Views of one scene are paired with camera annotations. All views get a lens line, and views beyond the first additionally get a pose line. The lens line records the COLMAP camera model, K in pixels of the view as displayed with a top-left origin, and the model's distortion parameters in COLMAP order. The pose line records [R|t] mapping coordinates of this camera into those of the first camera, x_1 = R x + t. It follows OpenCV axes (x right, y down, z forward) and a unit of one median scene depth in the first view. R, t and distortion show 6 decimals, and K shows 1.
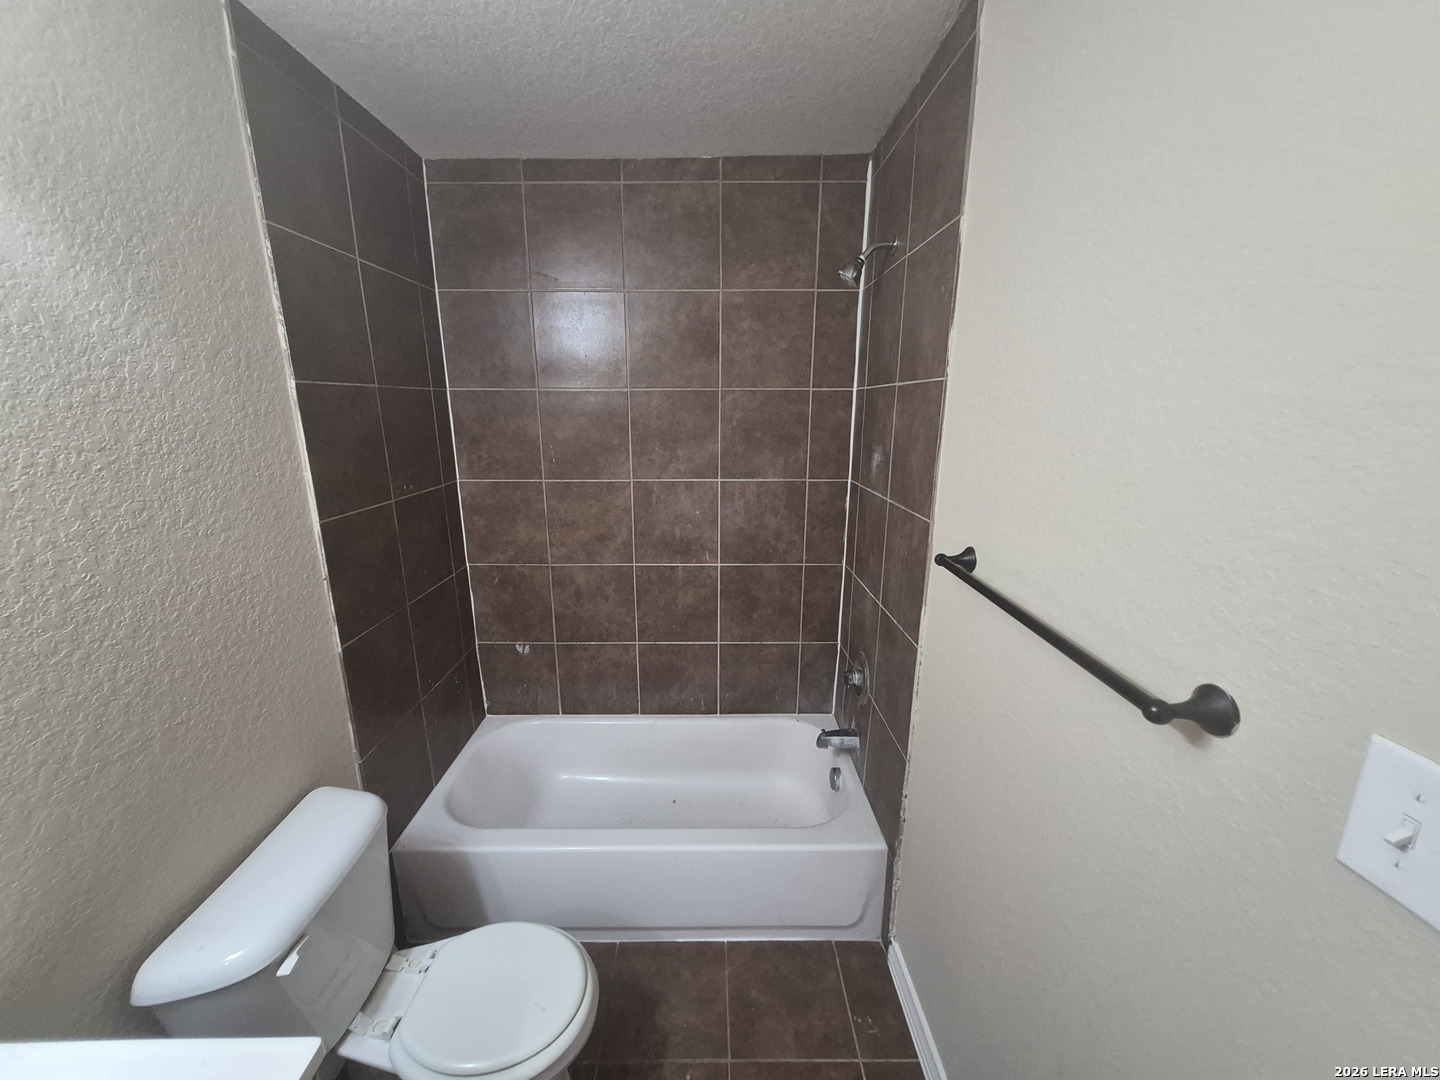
lens RADIAL K [[564.0, 0, 709.0], [0, 564.0, 546.0], [0, 0, 1]] dist [0.005504, -0.000325]
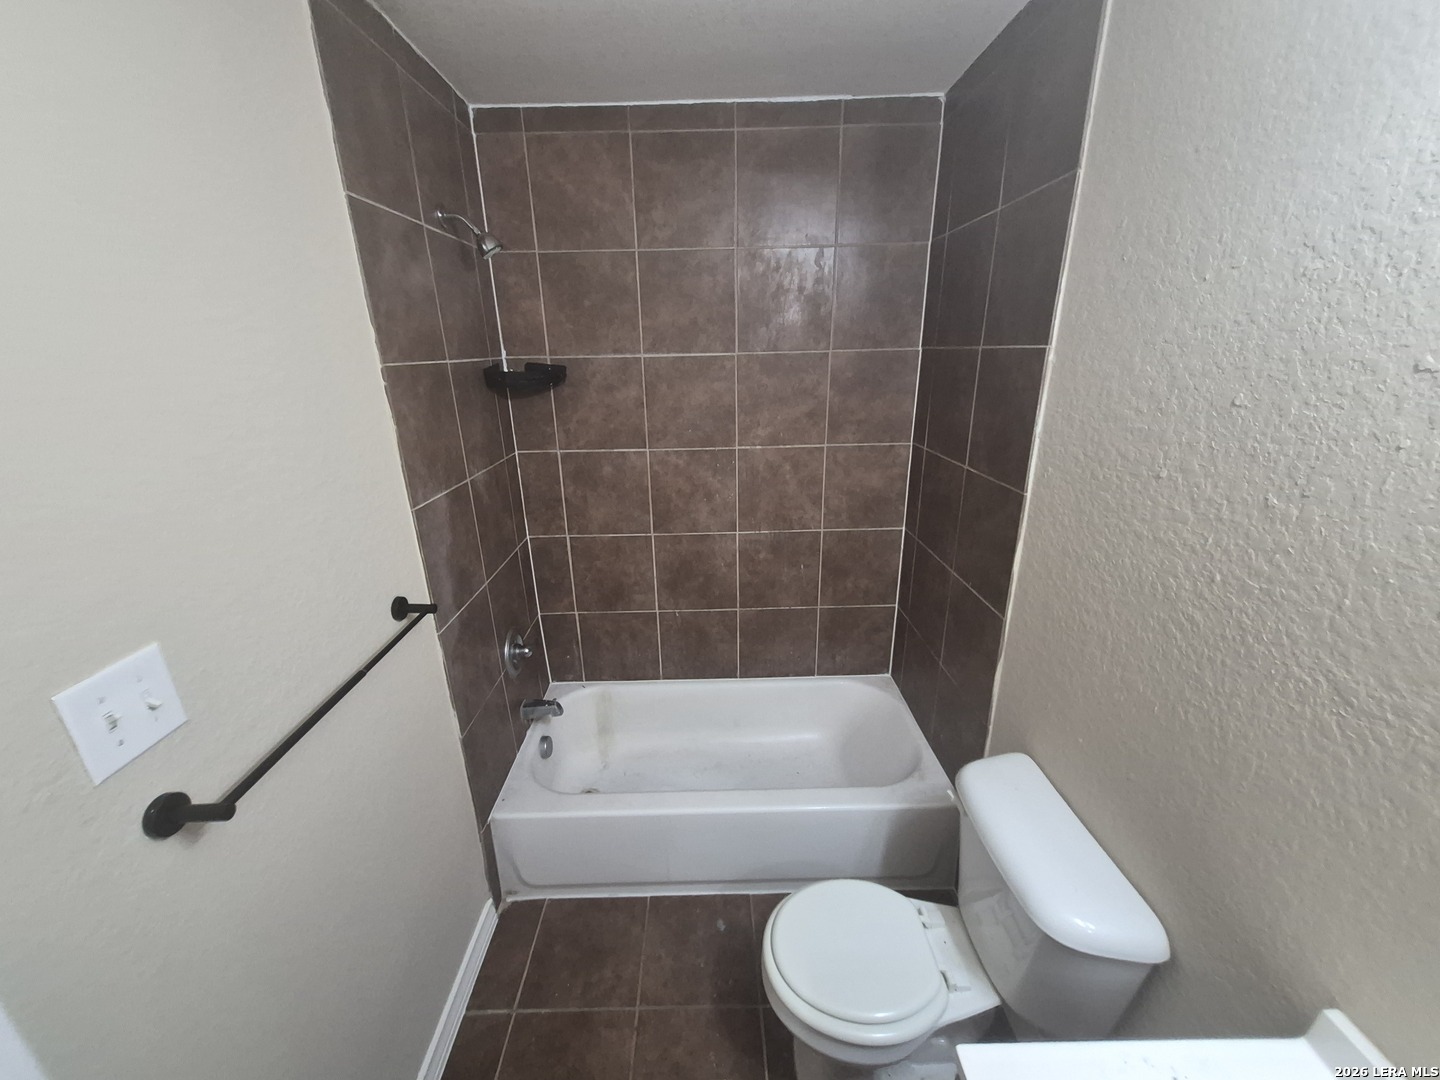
lens RADIAL K [[564.0, 0, 709.0], [0, 564.0, 546.0], [0, 0, 1]] dist [0.005504, -0.000325]
pose [[0.999861, -0.012349, 0.011245, -0.139773], [0.011692, 0.998320, 0.056743, 0.001317], [-0.011927, -0.056603, 0.998326, 0.003554]]
